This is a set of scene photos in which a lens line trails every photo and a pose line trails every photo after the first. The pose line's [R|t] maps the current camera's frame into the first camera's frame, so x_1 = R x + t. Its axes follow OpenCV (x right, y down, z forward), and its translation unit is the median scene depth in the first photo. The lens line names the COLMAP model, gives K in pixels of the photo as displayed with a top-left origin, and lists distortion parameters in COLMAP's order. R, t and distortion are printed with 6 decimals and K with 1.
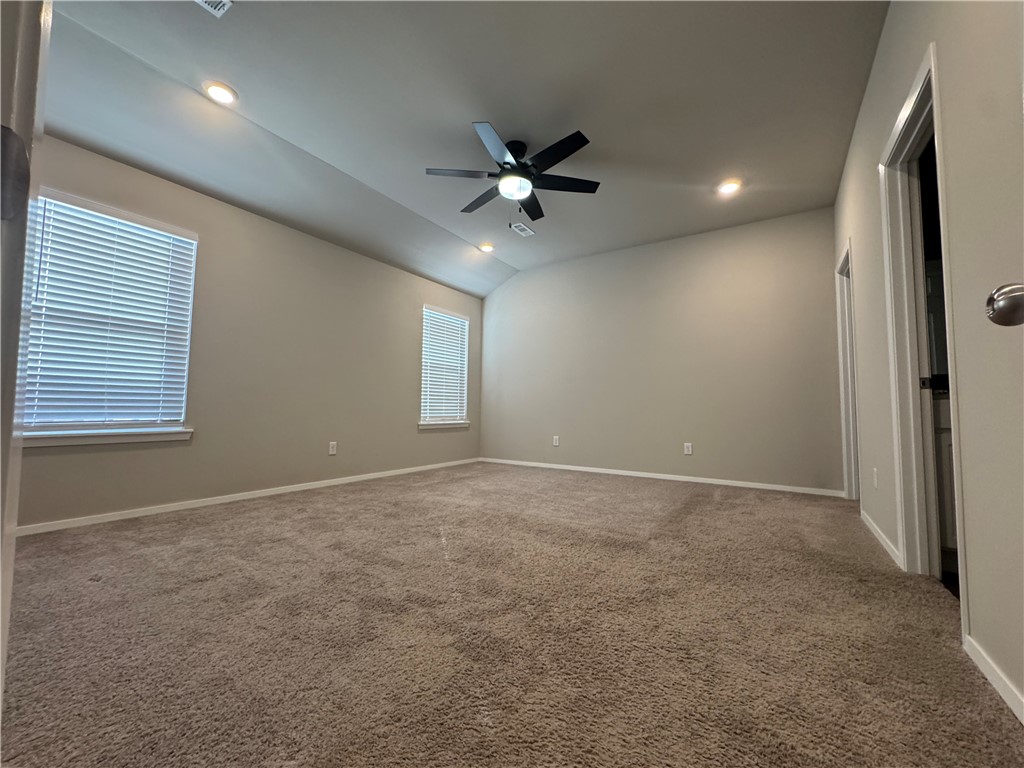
lens RADIAL K [[410.9, 0, 514.8], [0, 410.9, 382.2], [0, 0, 1]] dist [-0.001428, 0.000099]
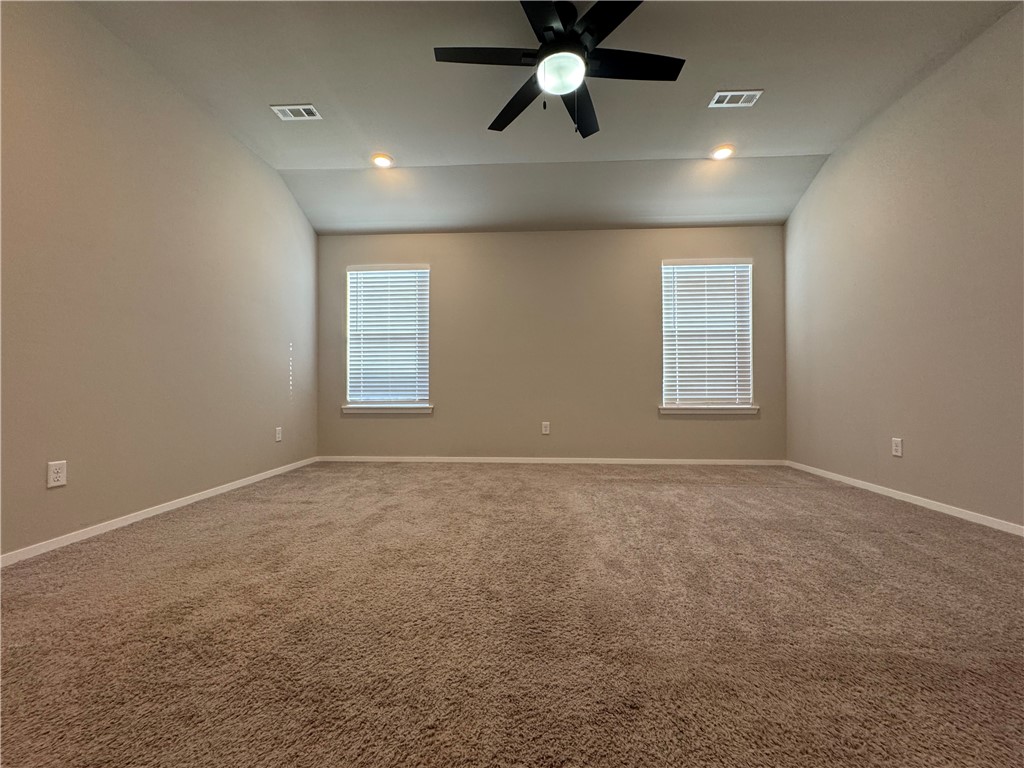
lens RADIAL K [[410.9, 0, 514.8], [0, 410.9, 382.2], [0, 0, 1]] dist [-0.001428, 0.000099]
pose [[0.489638, -0.028539, -0.871459, 0.564864], [0.064016, 0.997943, 0.003287, 0.047765], [0.869573, -0.057397, 0.490458, 0.562020]]
